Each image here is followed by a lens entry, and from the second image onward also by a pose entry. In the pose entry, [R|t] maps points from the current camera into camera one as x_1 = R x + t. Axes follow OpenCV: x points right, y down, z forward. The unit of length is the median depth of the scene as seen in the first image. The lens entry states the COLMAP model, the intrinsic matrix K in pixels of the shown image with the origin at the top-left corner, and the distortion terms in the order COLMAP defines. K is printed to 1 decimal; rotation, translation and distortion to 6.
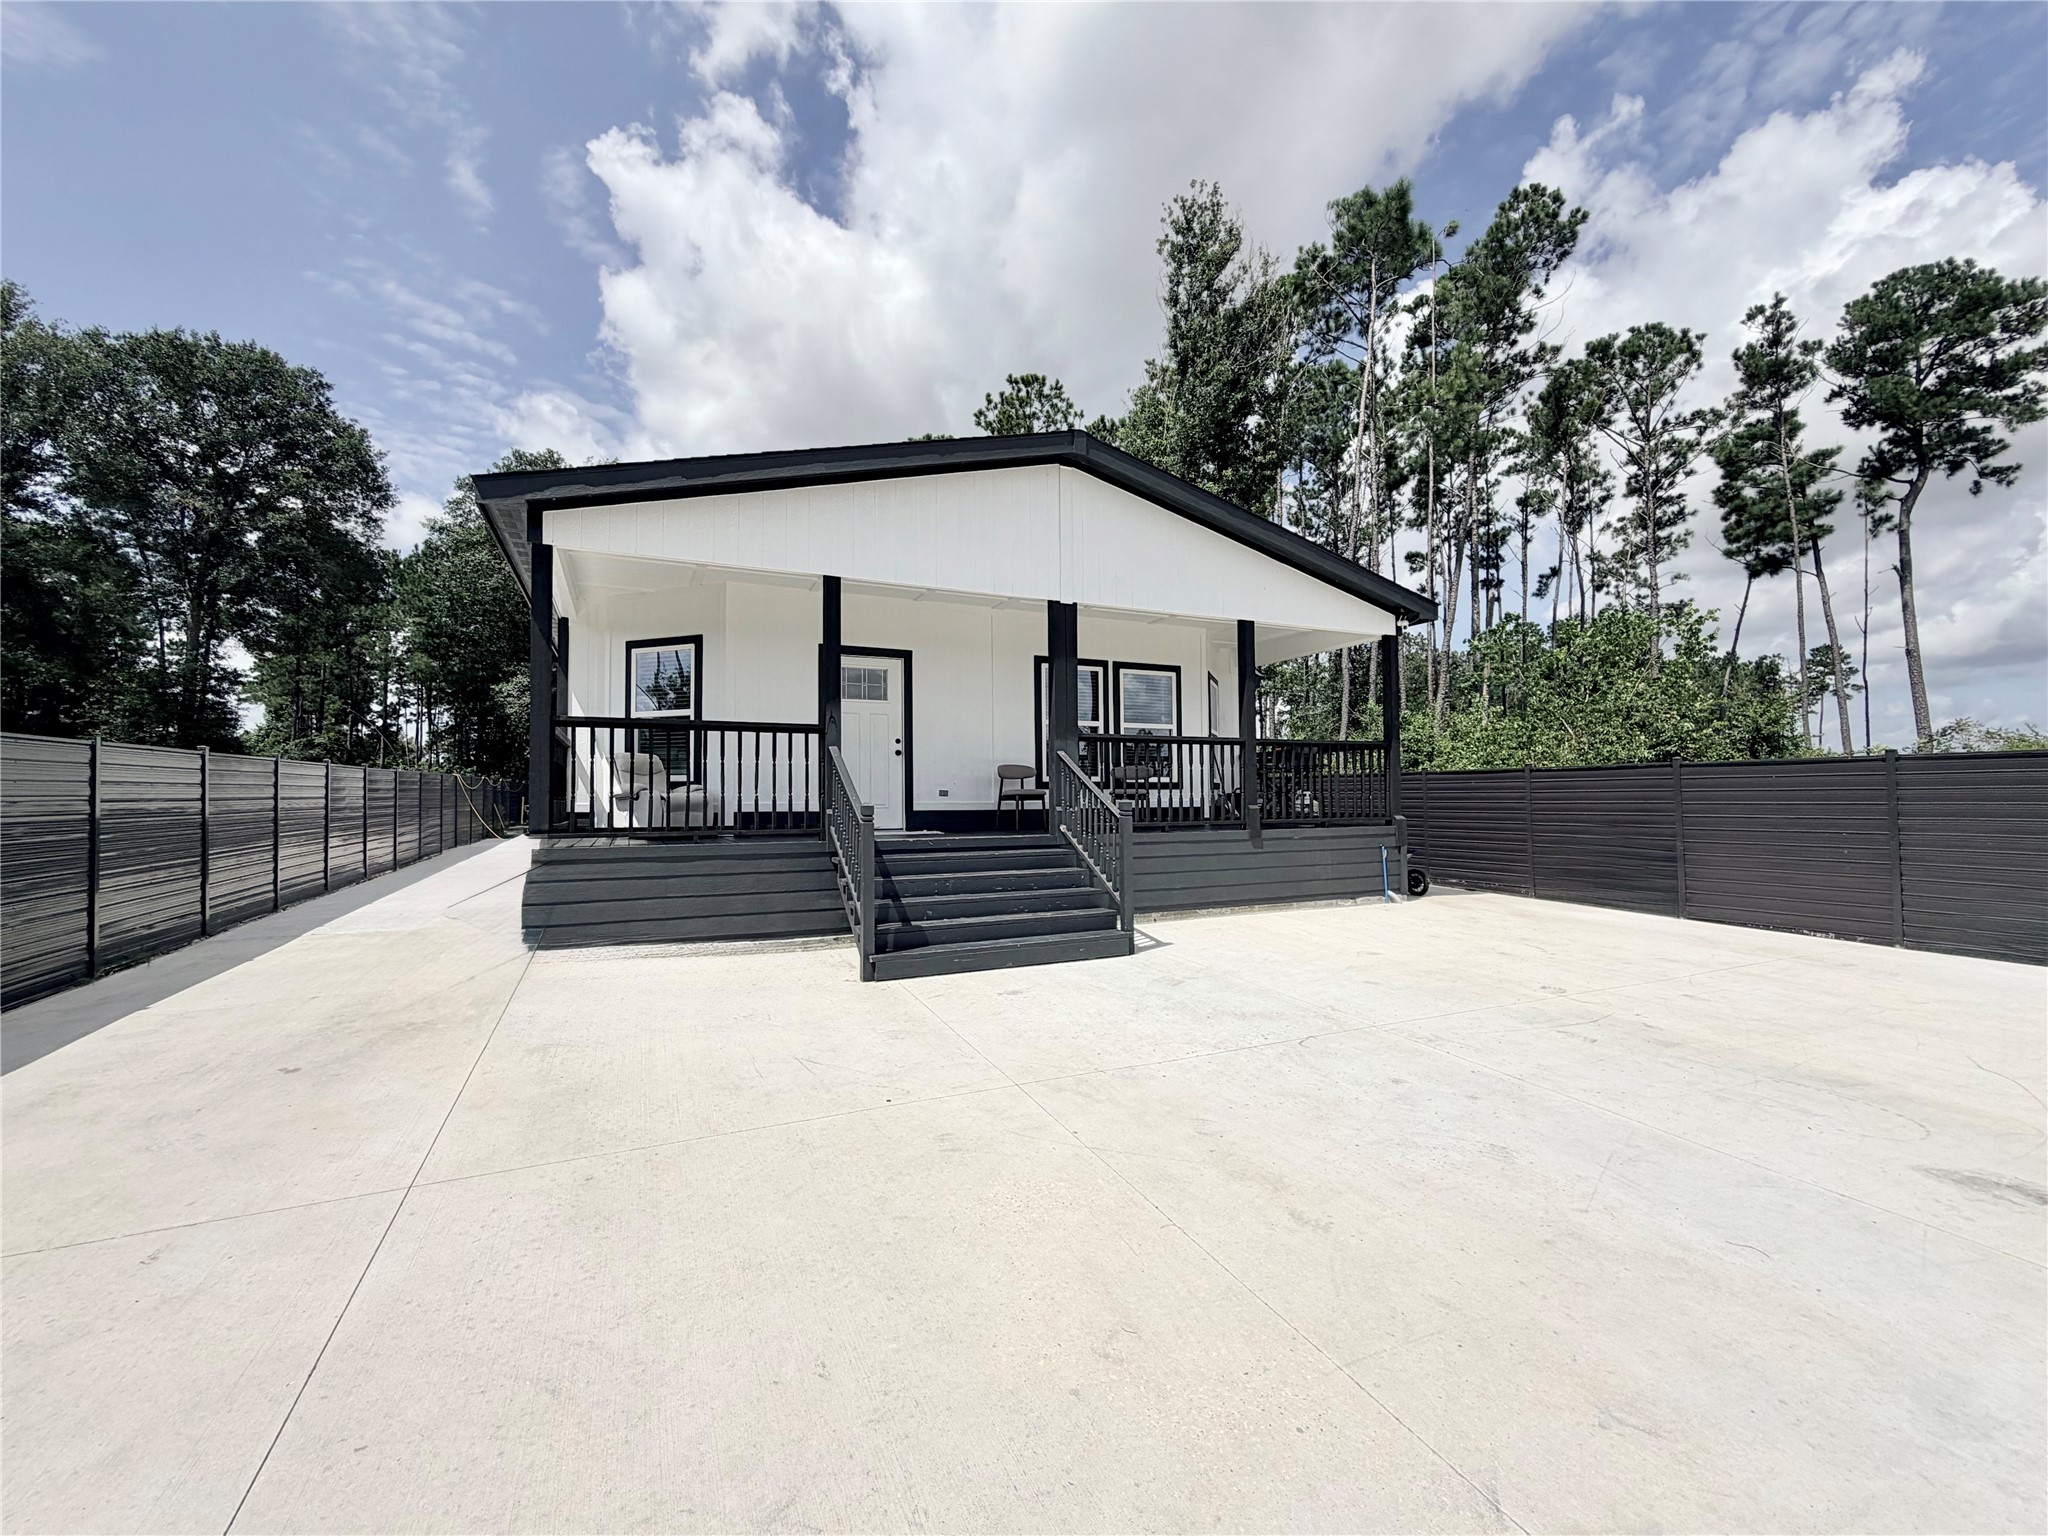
lens RADIAL K [[822.0, 0, 1017.0], [0, 822.0, 778.8], [0, 0, 1]] dist [0.003009, -0.000635]
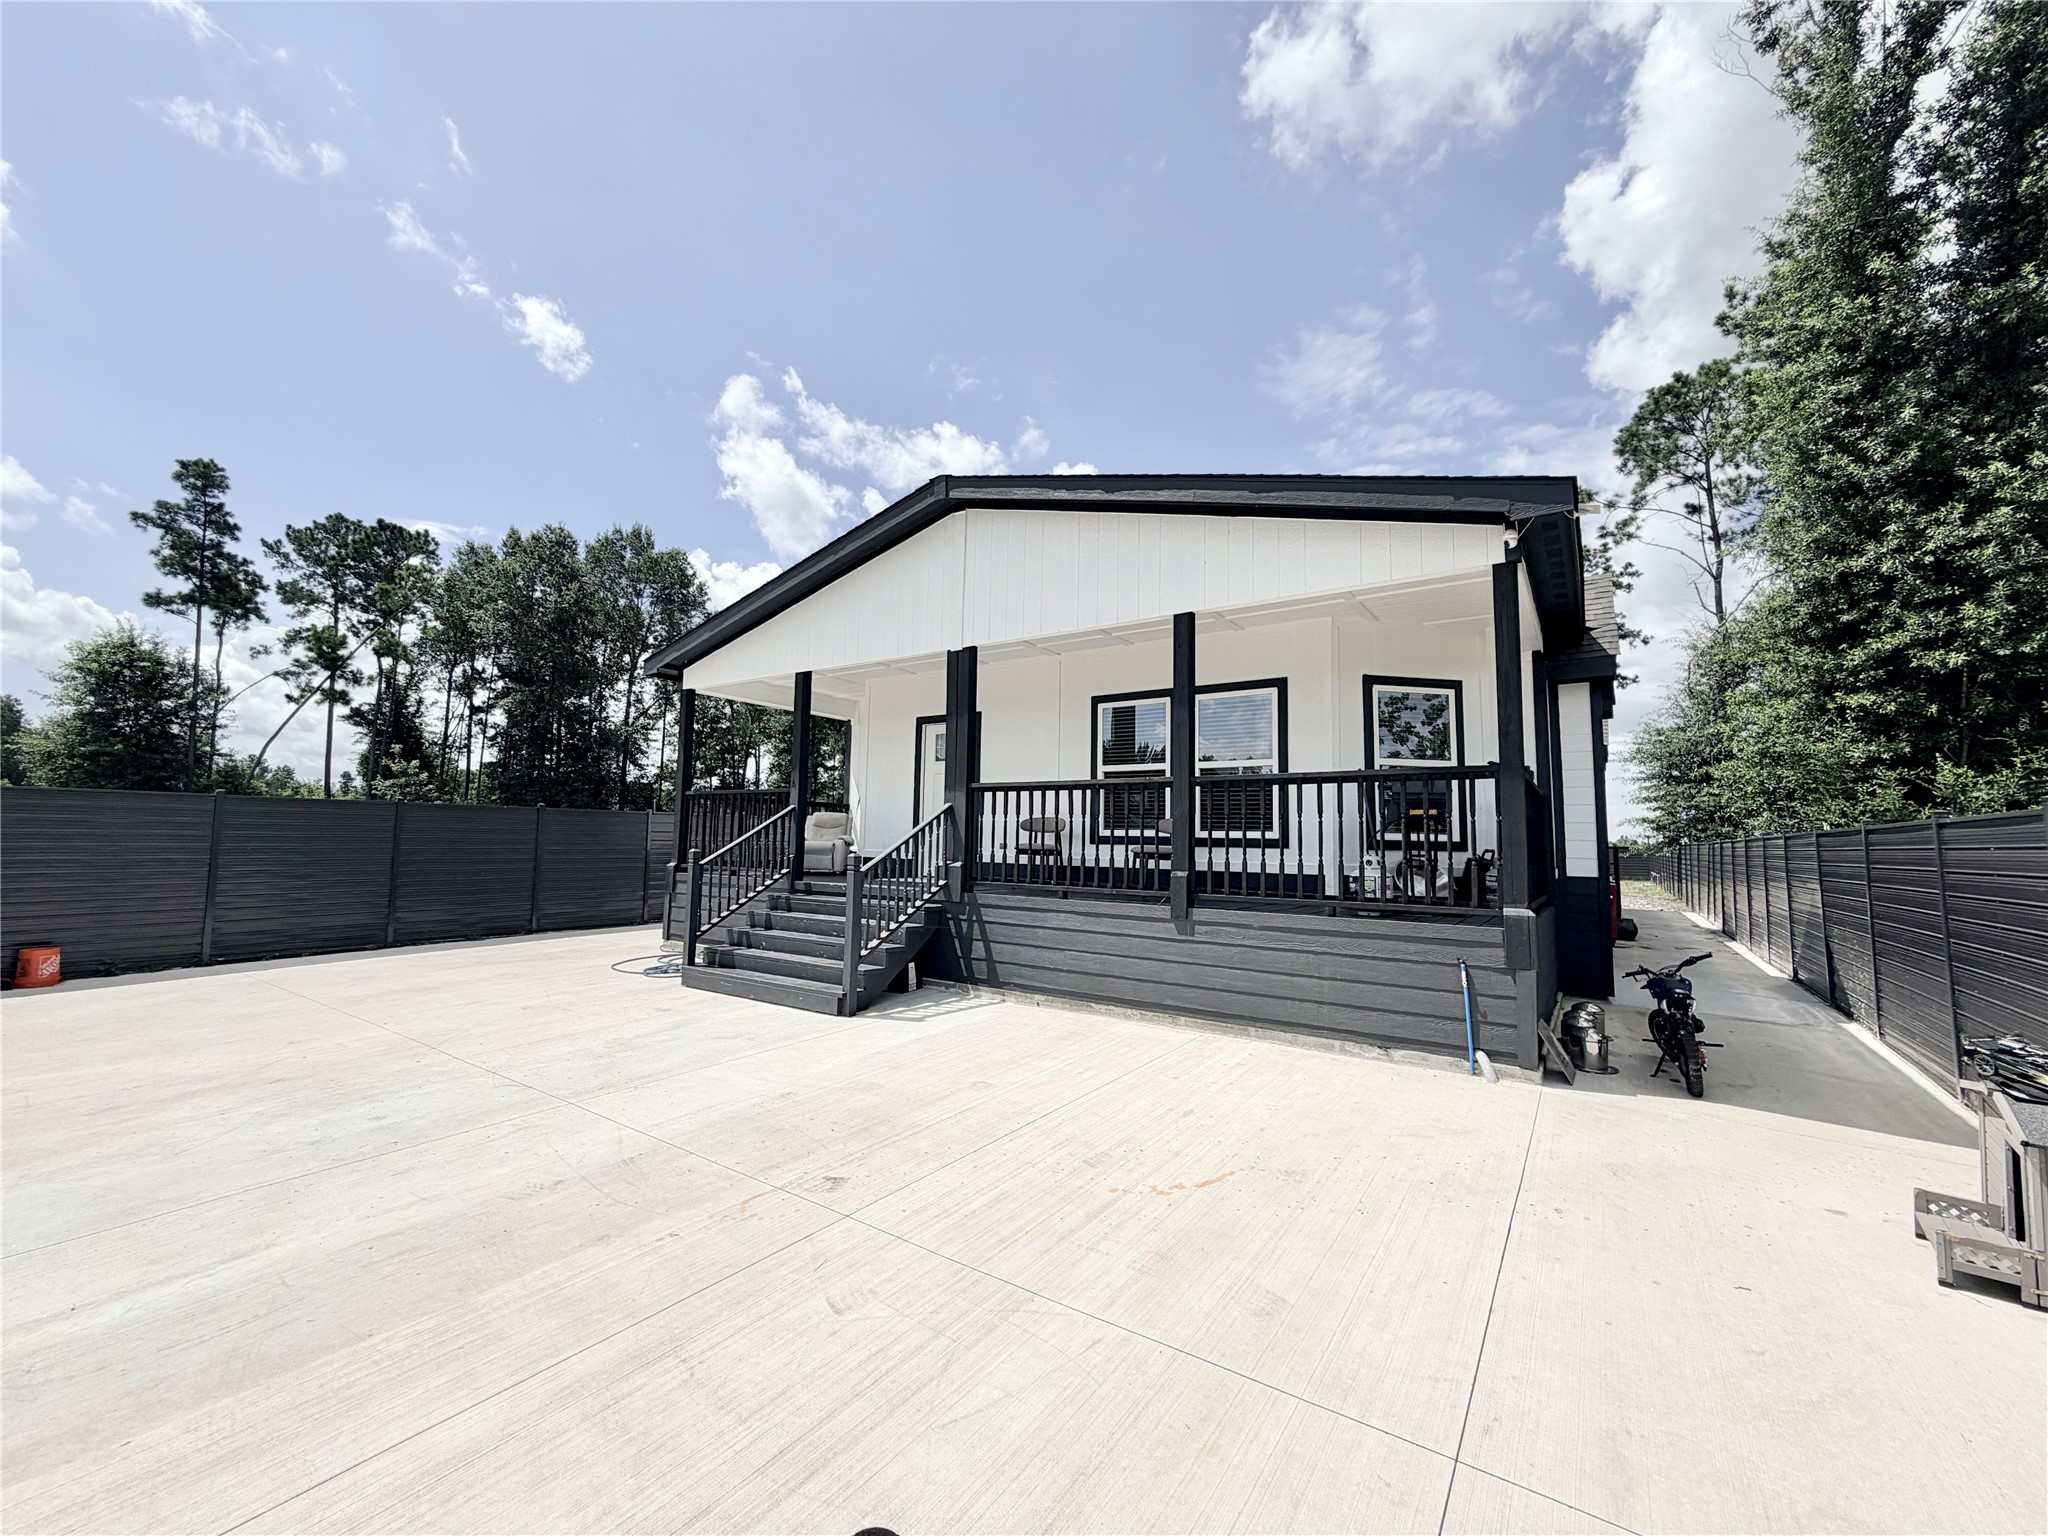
lens RADIAL K [[822.0, 0, 1023.9], [0, 822.0, 766.8], [0, 0, 1]] dist [0.003009, -0.000635]
pose [[0.505435, -0.066397, -0.860306, 0.704368], [-0.003211, 0.996883, -0.078825, -0.000970], [0.862859, 0.042604, 0.503647, 0.450231]]
